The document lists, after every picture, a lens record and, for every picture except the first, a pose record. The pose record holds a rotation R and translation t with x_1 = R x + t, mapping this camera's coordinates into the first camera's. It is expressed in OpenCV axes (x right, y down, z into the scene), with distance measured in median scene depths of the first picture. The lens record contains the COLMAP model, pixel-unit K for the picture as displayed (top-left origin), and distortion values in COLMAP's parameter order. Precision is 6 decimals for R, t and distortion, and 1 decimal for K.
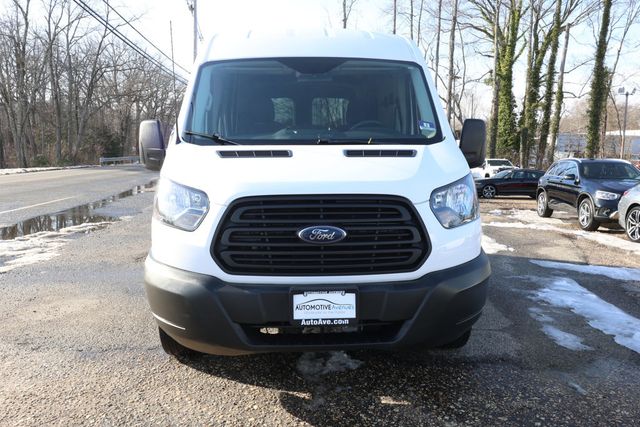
lens RADIAL K [[493.5, 0, 320.0], [0, 493.5, 213.5], [0, 0, 1]] dist [-0.003797, -0.001060]
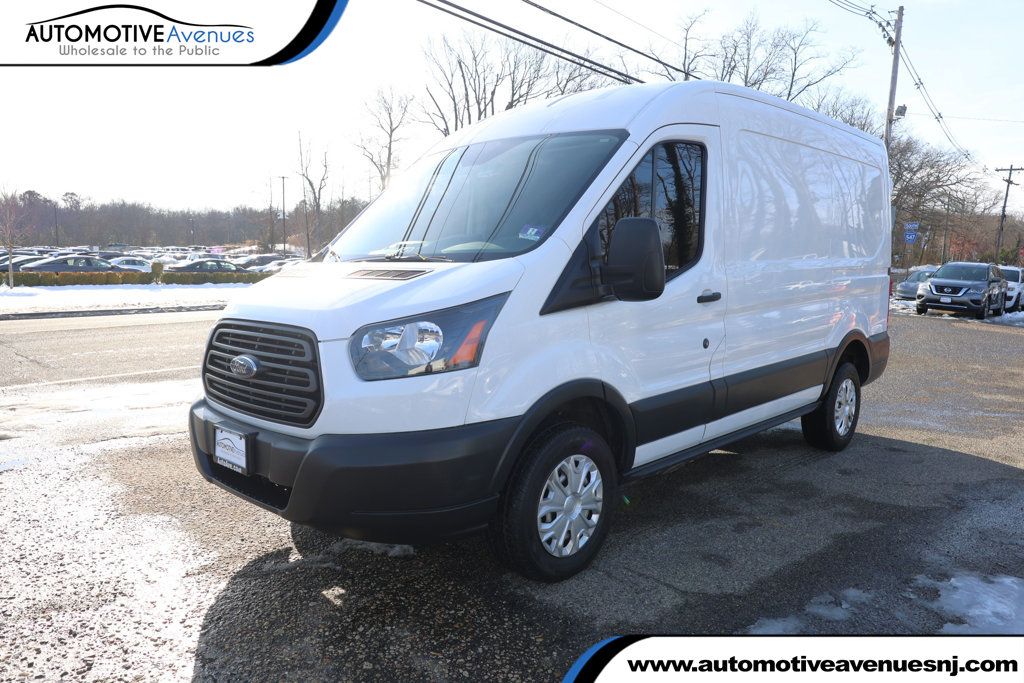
lens RADIAL K [[700.1, 0, 512.0], [0, 700.1, 341.5], [0, 0, 1]] dist [-0.006422, -0.002213]
pose [[0.698899, 0.086161, -0.710011, 0.867216], [-0.095355, 0.995080, 0.026891, -0.057620], [0.708835, 0.048909, 0.703676, 0.325672]]
